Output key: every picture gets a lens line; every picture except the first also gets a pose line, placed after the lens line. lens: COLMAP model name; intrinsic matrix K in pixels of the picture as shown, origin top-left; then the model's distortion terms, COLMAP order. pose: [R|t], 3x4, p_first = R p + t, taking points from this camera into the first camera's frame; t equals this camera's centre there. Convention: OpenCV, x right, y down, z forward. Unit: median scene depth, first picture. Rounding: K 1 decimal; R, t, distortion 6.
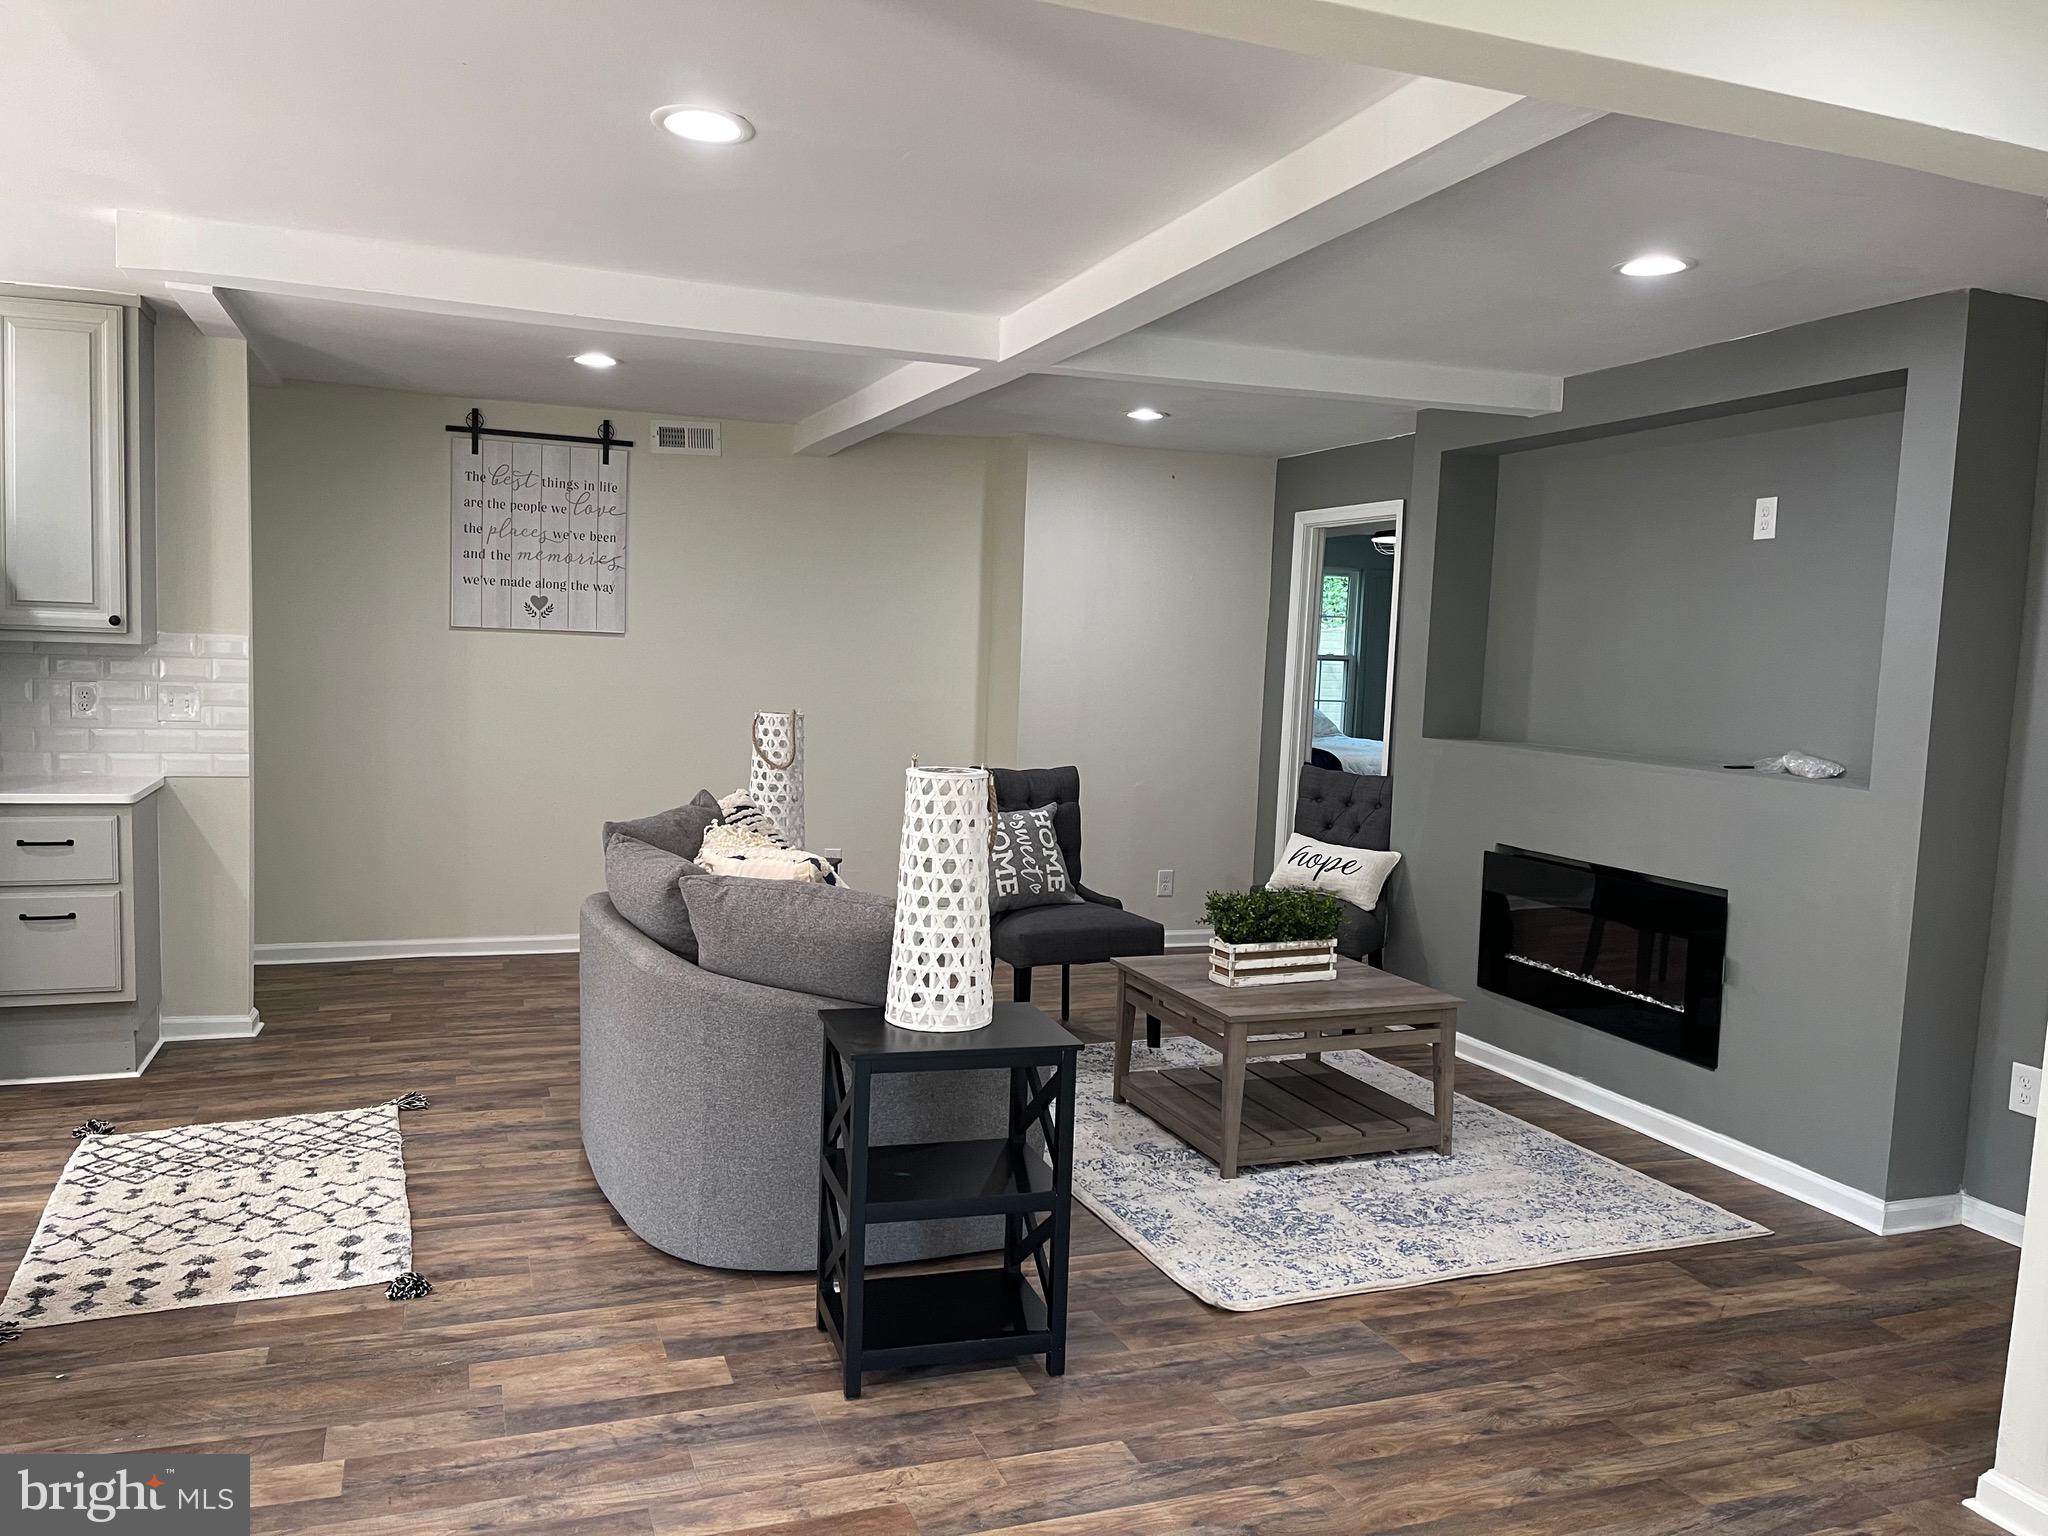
lens RADIAL K [[1556.8, 0, 1013.0], [0, 1556.8, 758.6], [0, 0, 1]] dist [0.036953, -0.014586]
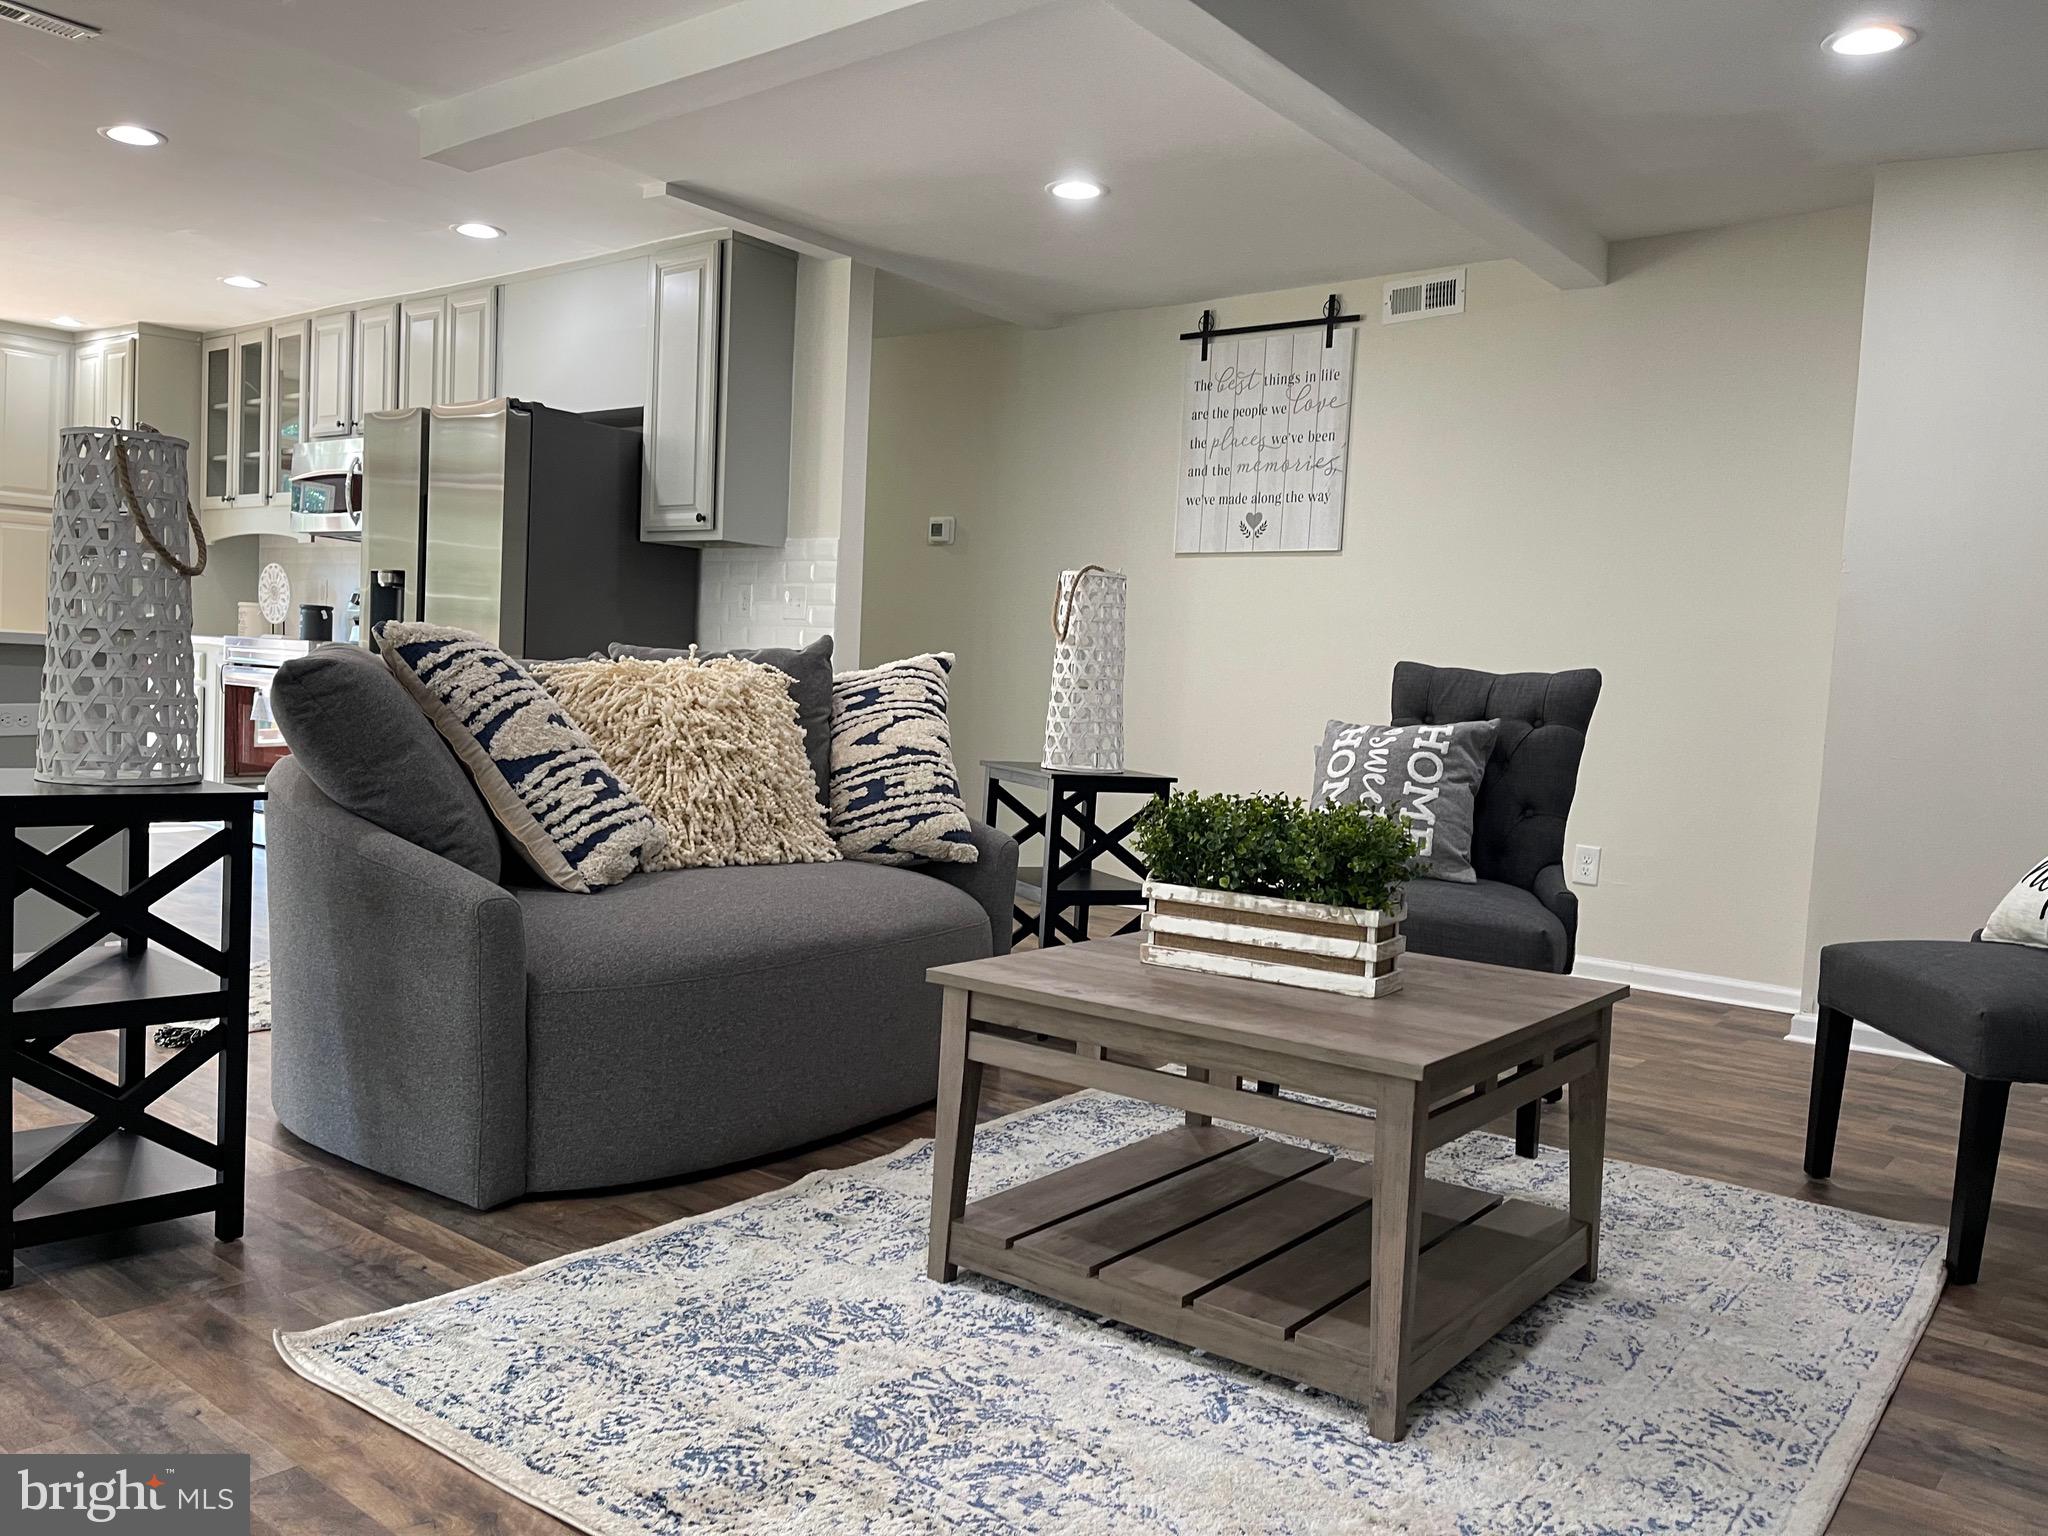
lens RADIAL K [[1556.8, 0, 1032.8], [0, 1556.8, 769.2], [0, 0, 1]] dist [0.036953, -0.014586]
pose [[0.518416, 0.038224, -0.854274, 0.463594], [-0.095932, 0.995294, -0.013682, 0.075252], [0.849730, 0.089046, 0.519644, 0.559811]]
